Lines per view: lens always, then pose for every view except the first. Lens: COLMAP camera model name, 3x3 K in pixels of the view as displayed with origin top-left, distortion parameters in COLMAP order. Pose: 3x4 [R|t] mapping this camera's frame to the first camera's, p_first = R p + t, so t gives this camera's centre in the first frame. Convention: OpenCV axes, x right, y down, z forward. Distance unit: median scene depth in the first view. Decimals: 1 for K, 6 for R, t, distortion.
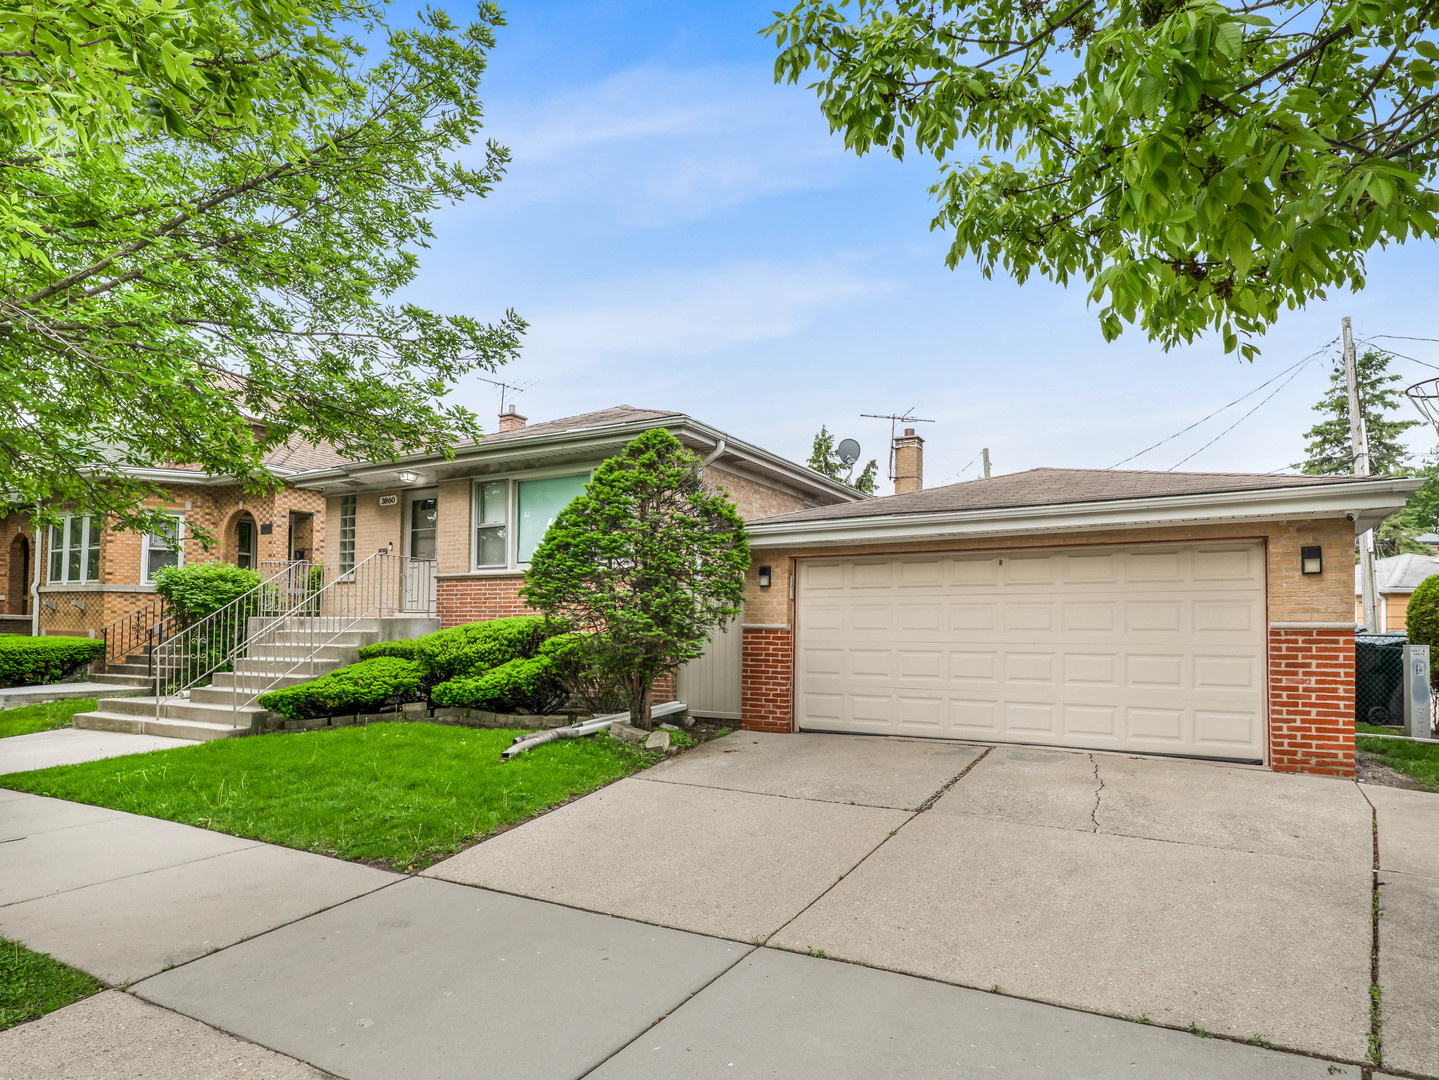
lens RADIAL K [[803.8, 0, 724.4], [0, 803.8, 558.8], [0, 0, 1]] dist [0.000357, -0.000514]
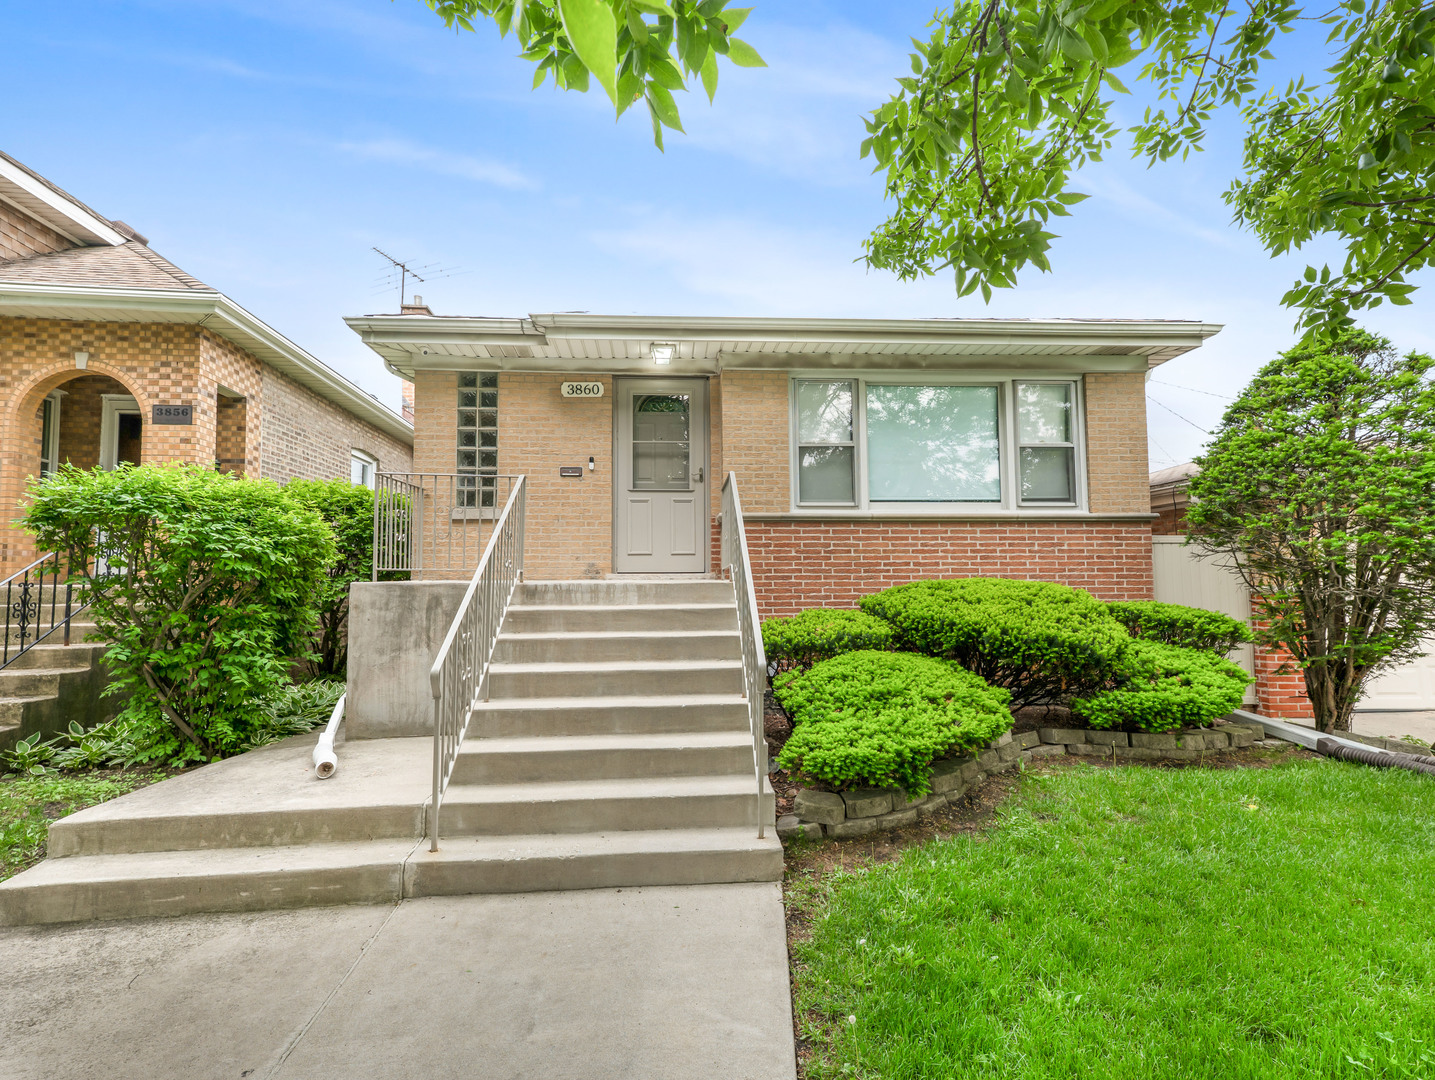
lens RADIAL K [[684.3, 0, 717.1], [0, 684.3, 515.4], [0, 0, 1]] dist [0.036857, 0.000887]
pose [[0.844315, 0.040875, 0.534286, -0.656574], [-0.035421, 0.999163, -0.020466, 0.032759], [-0.534676, -0.001645, 0.845056, 0.544560]]
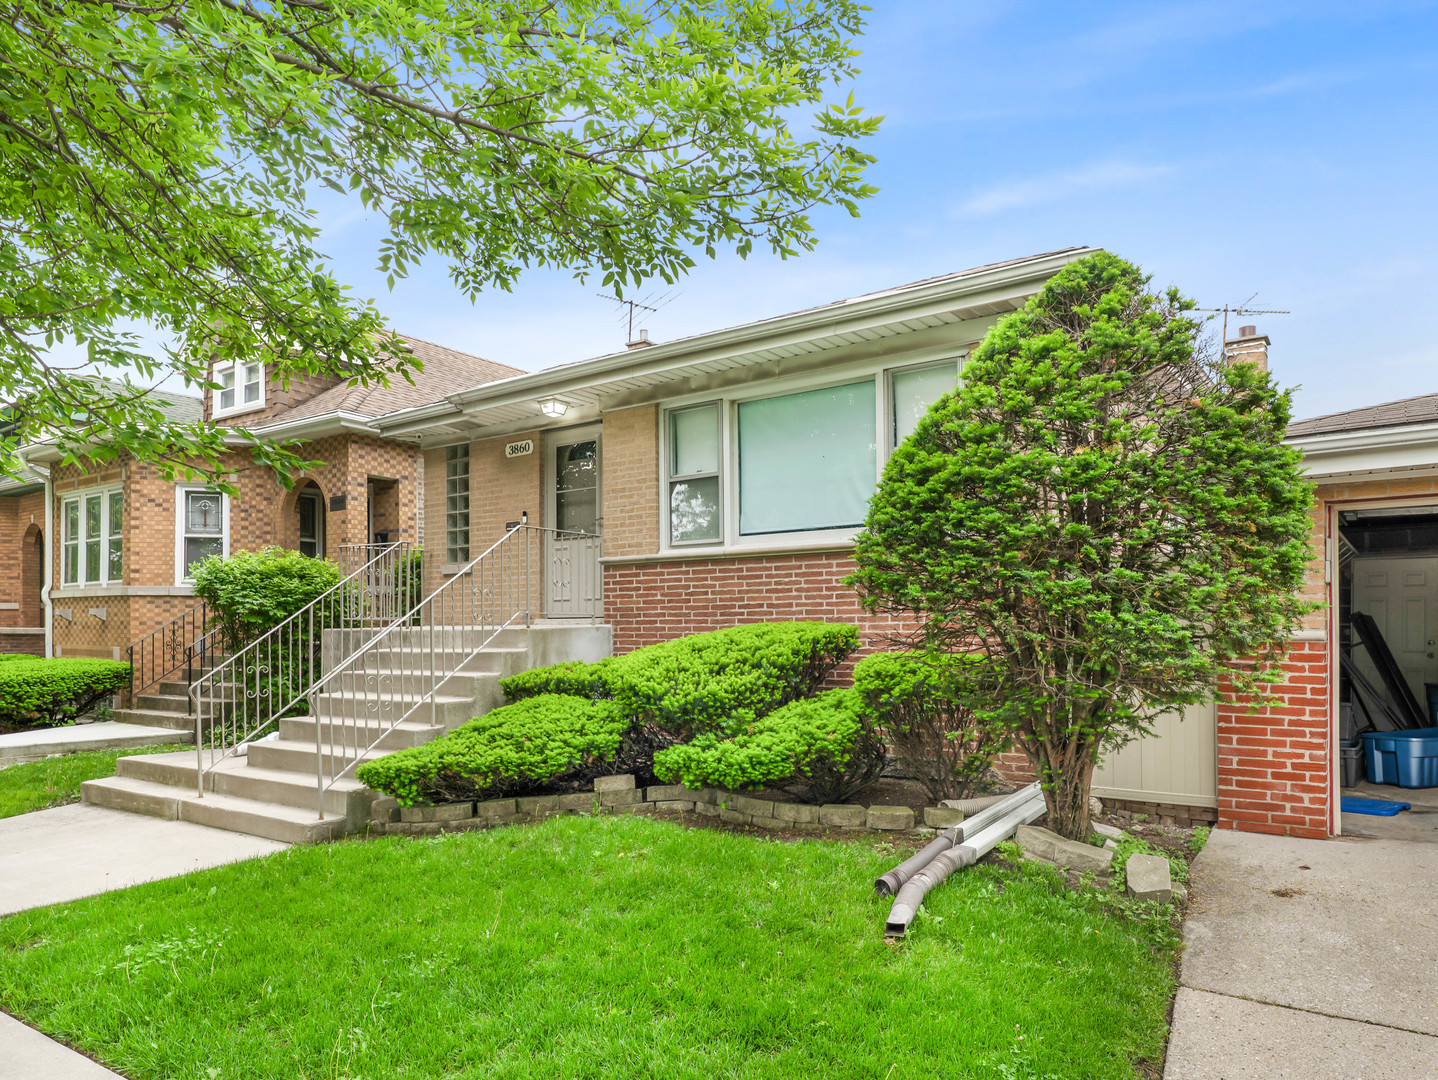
lens RADIAL K [[936.6, 0, 718.0], [0, 936.6, 544.3], [0, 0, 1]] dist [-0.003056, 0.002580]
pose [[0.993818, -0.026840, -0.107731, -0.189320], [0.026943, 0.999637, -0.000496, 0.011474], [0.107705, -0.002410, 0.994180, 0.273365]]
